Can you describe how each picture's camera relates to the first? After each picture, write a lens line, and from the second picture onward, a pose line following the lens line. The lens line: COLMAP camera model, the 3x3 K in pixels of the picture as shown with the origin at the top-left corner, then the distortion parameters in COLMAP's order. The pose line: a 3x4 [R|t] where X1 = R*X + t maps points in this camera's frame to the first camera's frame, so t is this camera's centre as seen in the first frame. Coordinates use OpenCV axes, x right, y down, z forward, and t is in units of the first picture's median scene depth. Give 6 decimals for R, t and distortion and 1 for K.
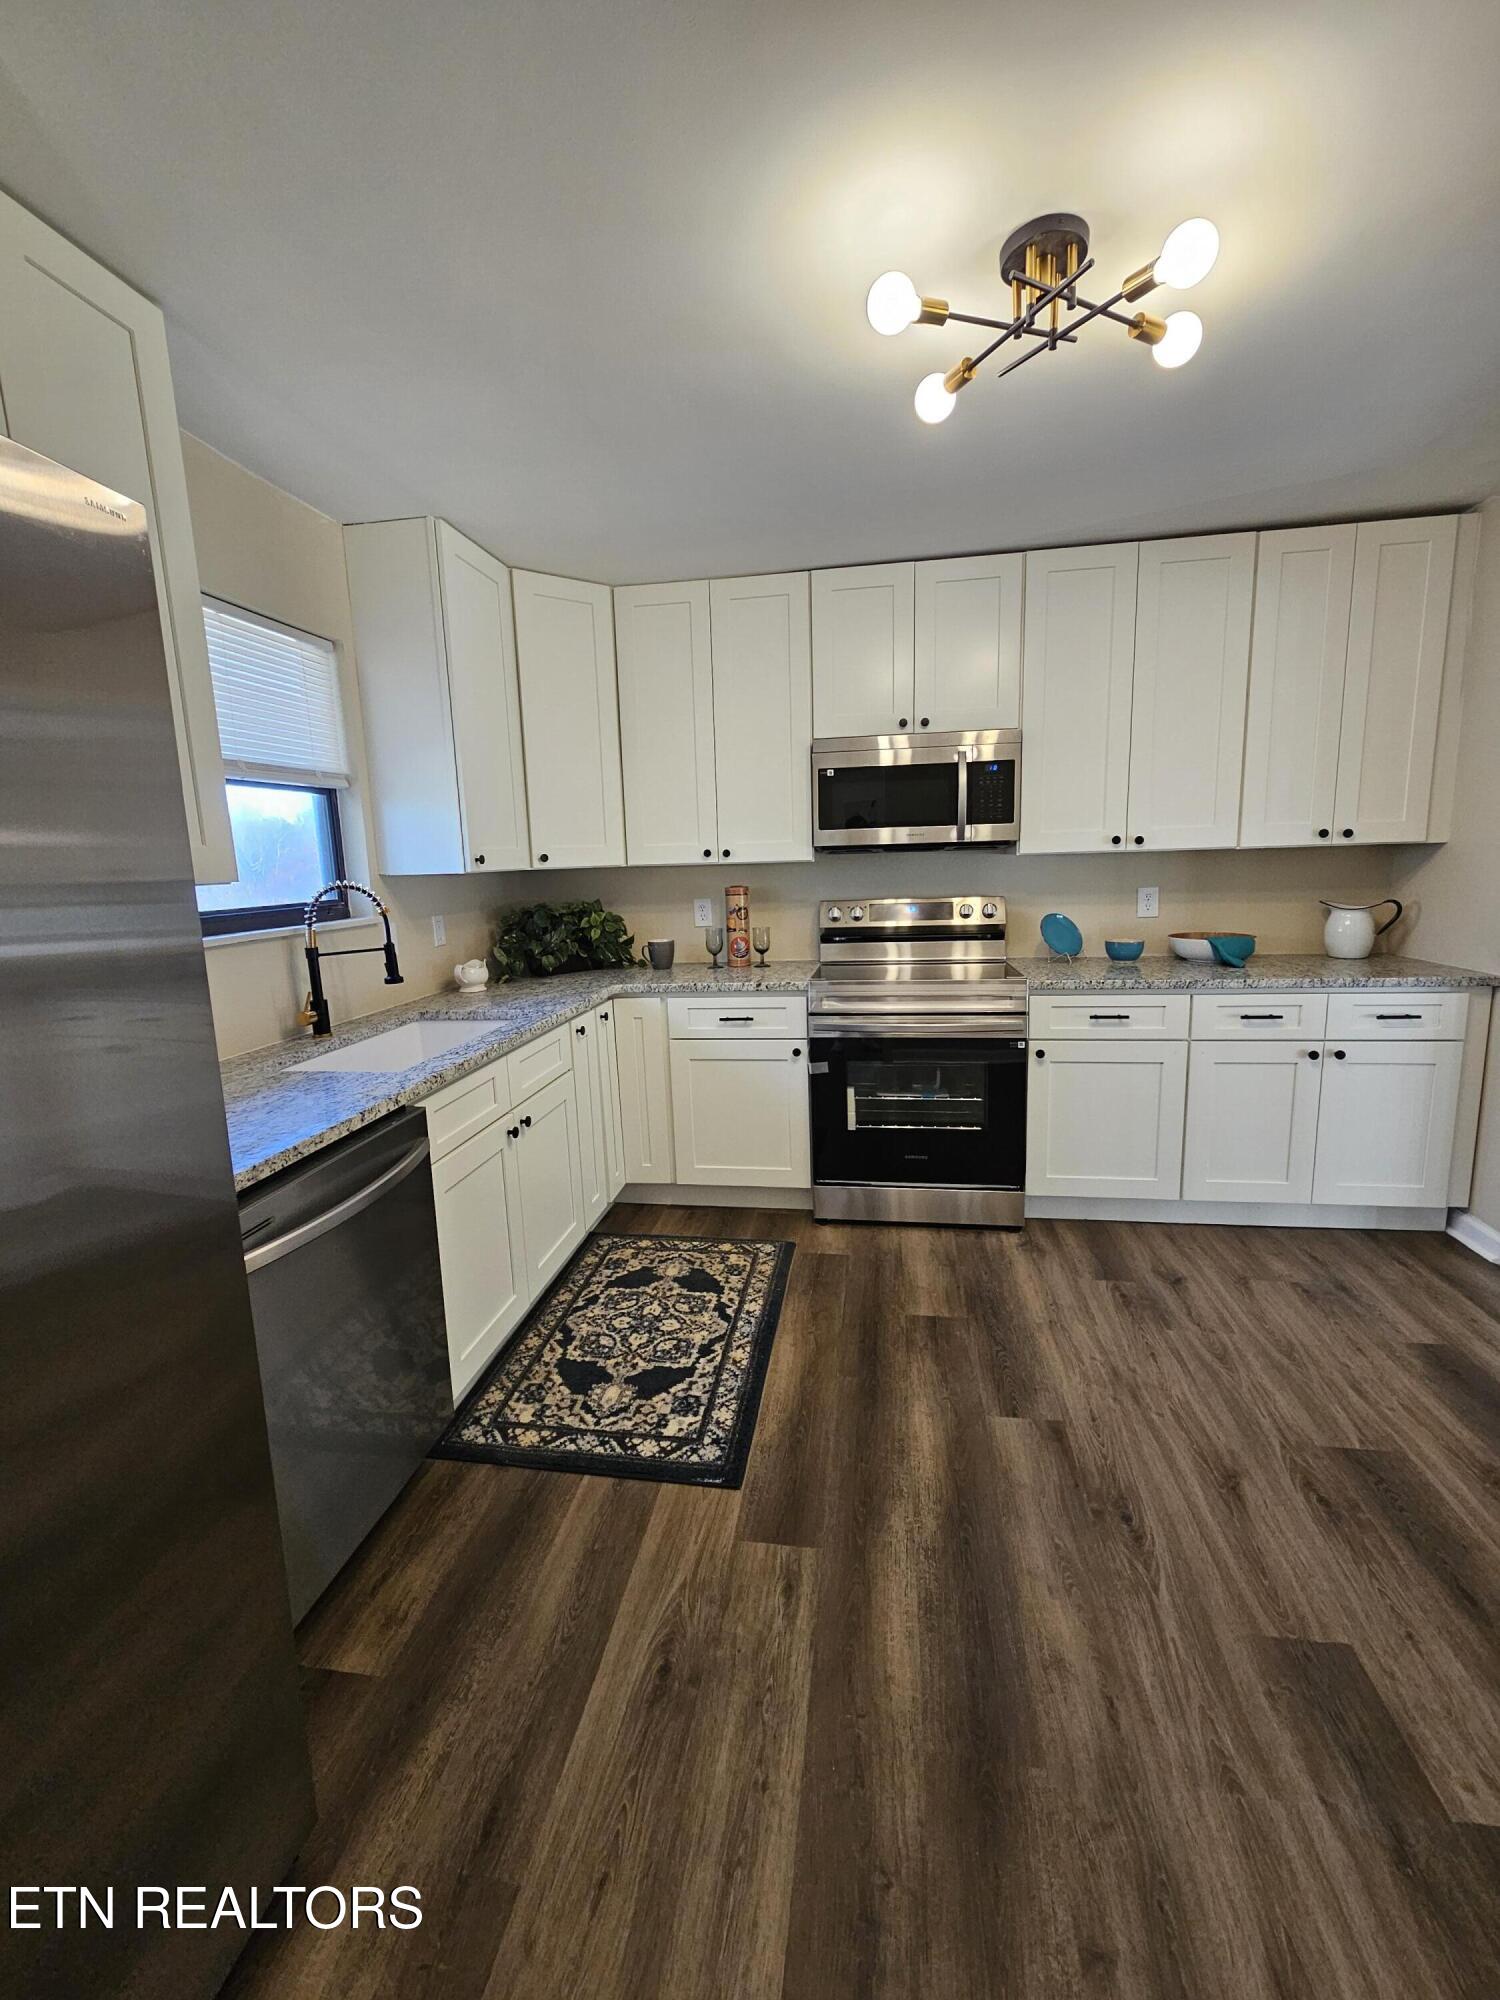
lens RADIAL K [[817.1, 0, 762.9], [0, 817.1, 991.0], [0, 0, 1]] dist [0.003136, -0.001800]
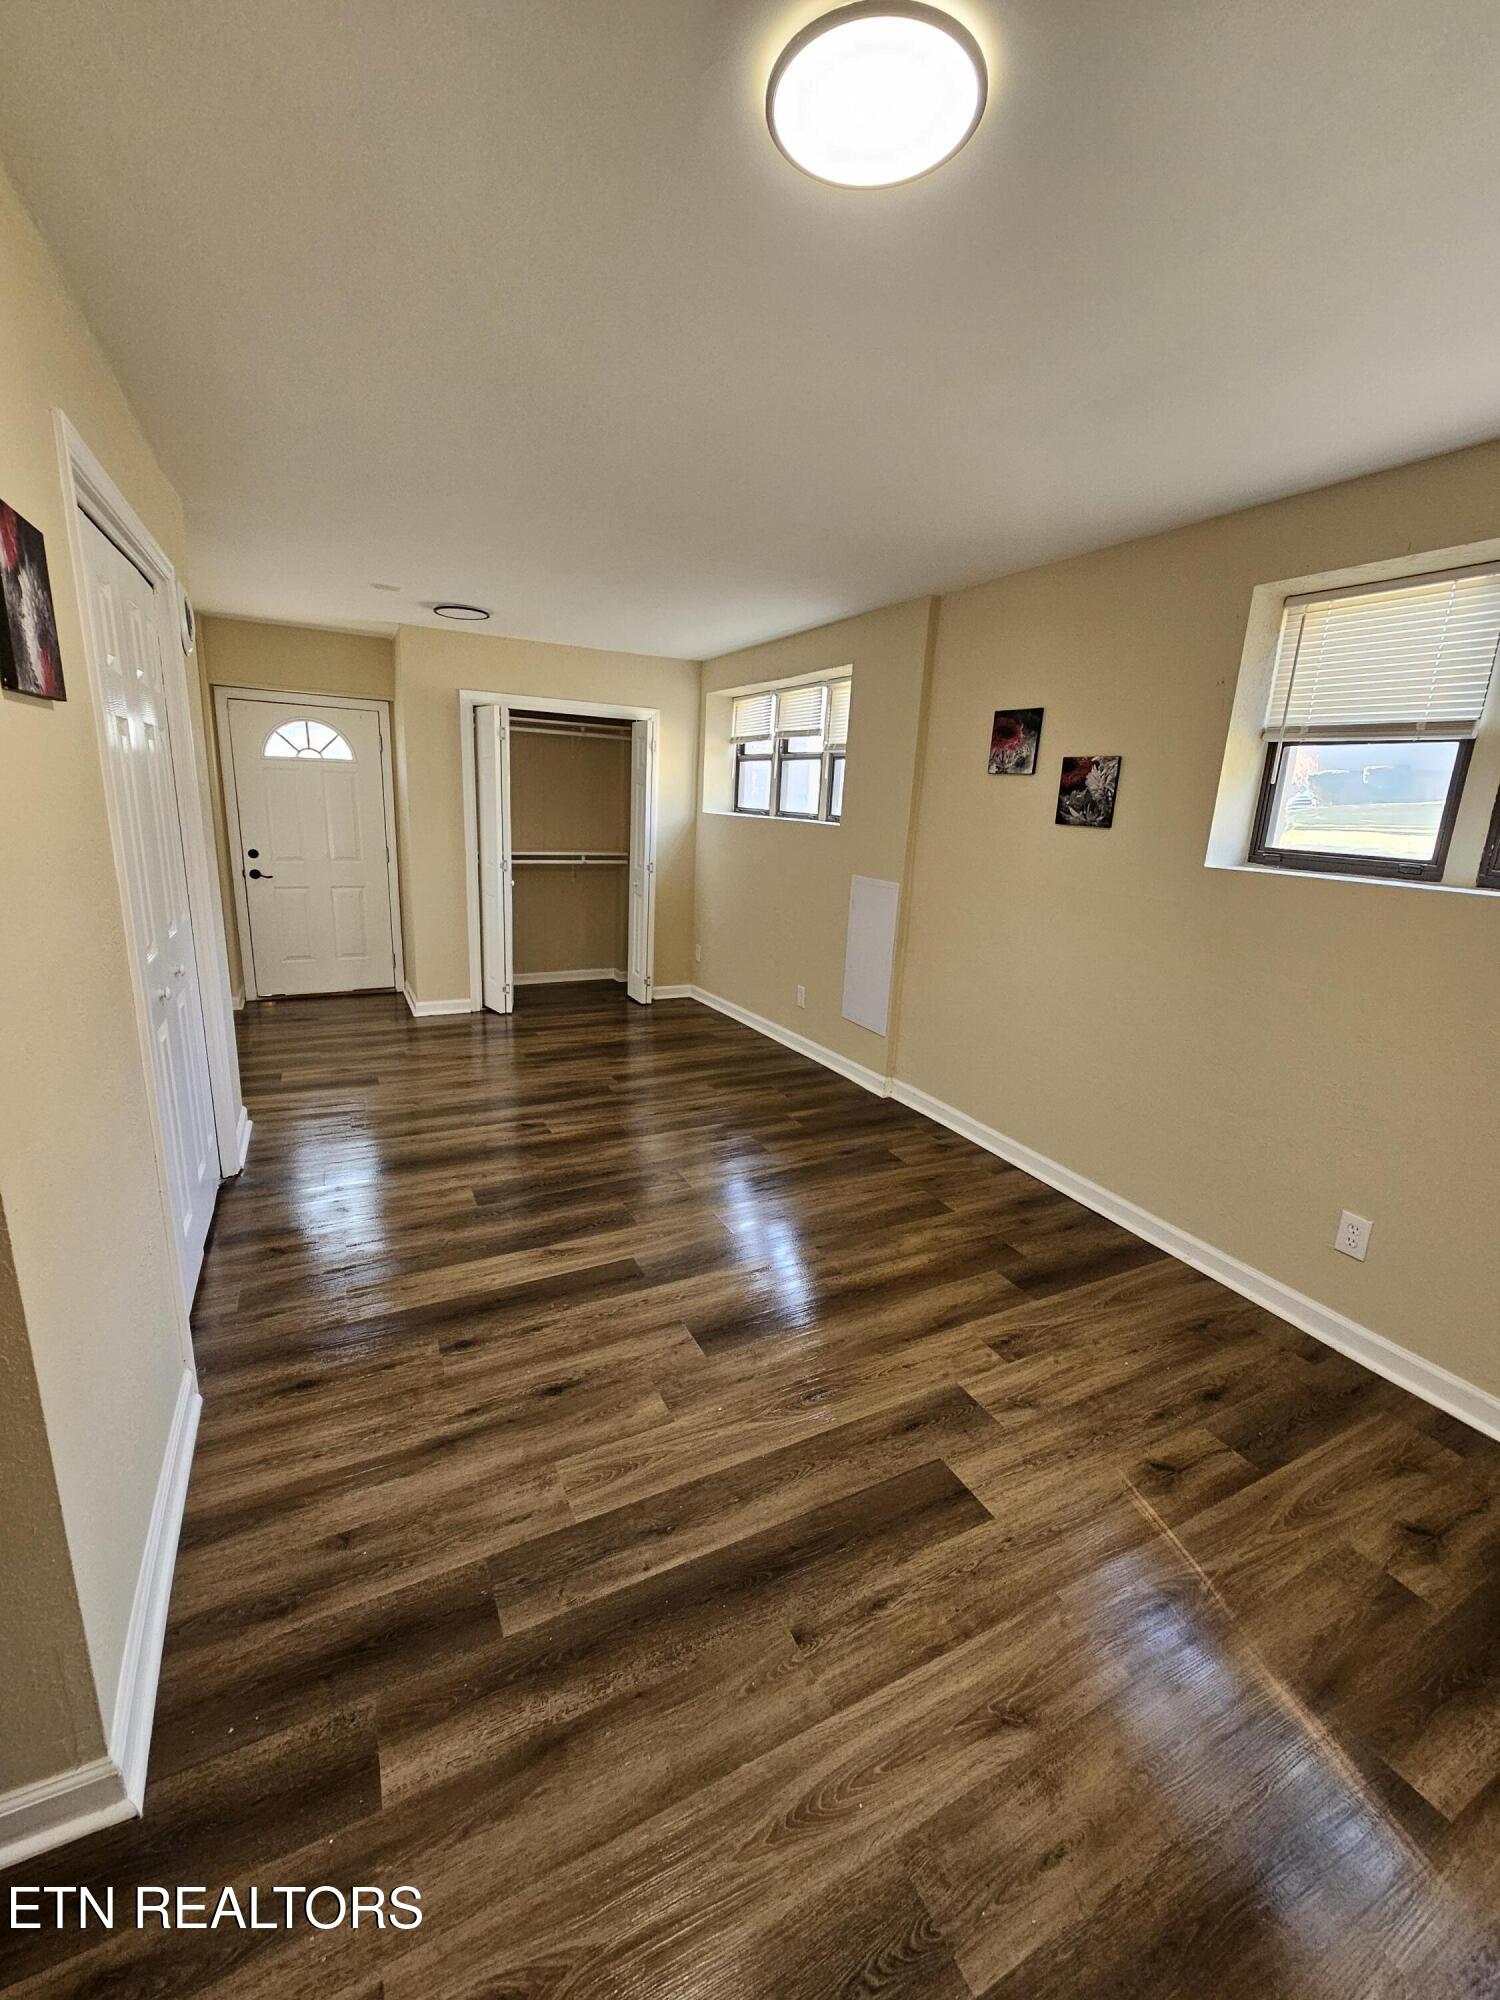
lens RADIAL K [[817.1, 0, 750.5], [0, 817.1, 1001.3], [0, 0, 1]] dist [0.003136, -0.001800]
pose [[-0.585224, -0.200699, 0.785642, -0.243977], [0.101257, 0.943214, 0.316377, -0.135090], [-0.804525, 0.264703, -0.531669, 0.701827]]
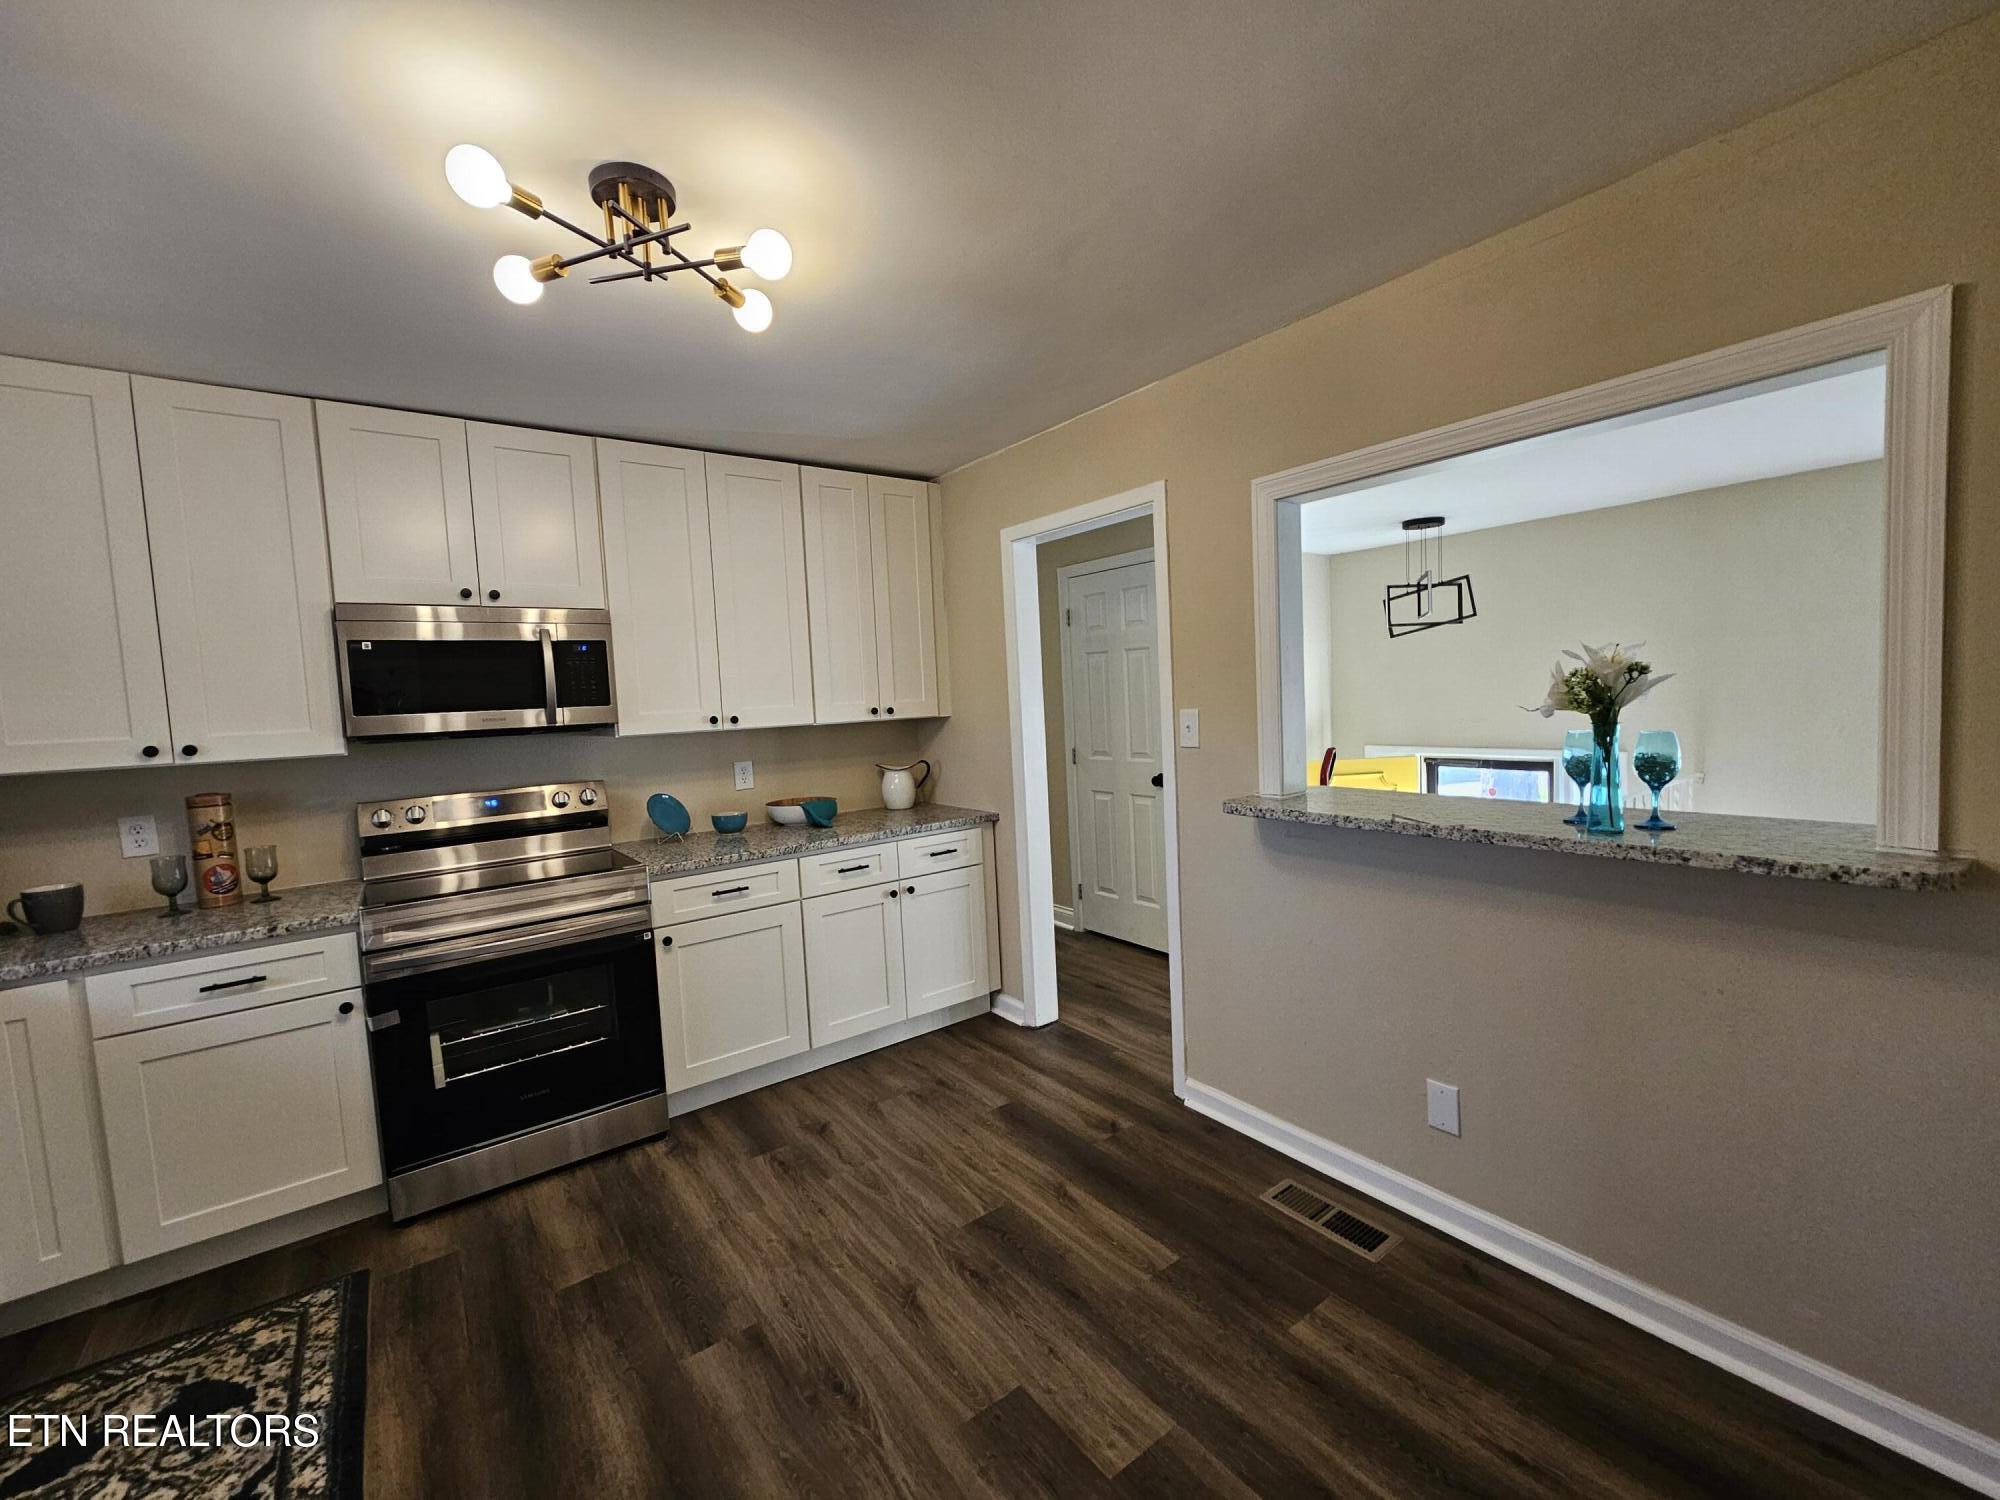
lens RADIAL K [[817.1, 0, 1001.4], [0, 817.1, 752.3], [0, 0, 1]] dist [0.003136, -0.001800]
pose [[0.707105, -0.049611, 0.705366, -0.053291], [0.137976, 0.988041, -0.068824, -0.023406], [-0.693516, 0.145989, 0.705494, 0.012814]]
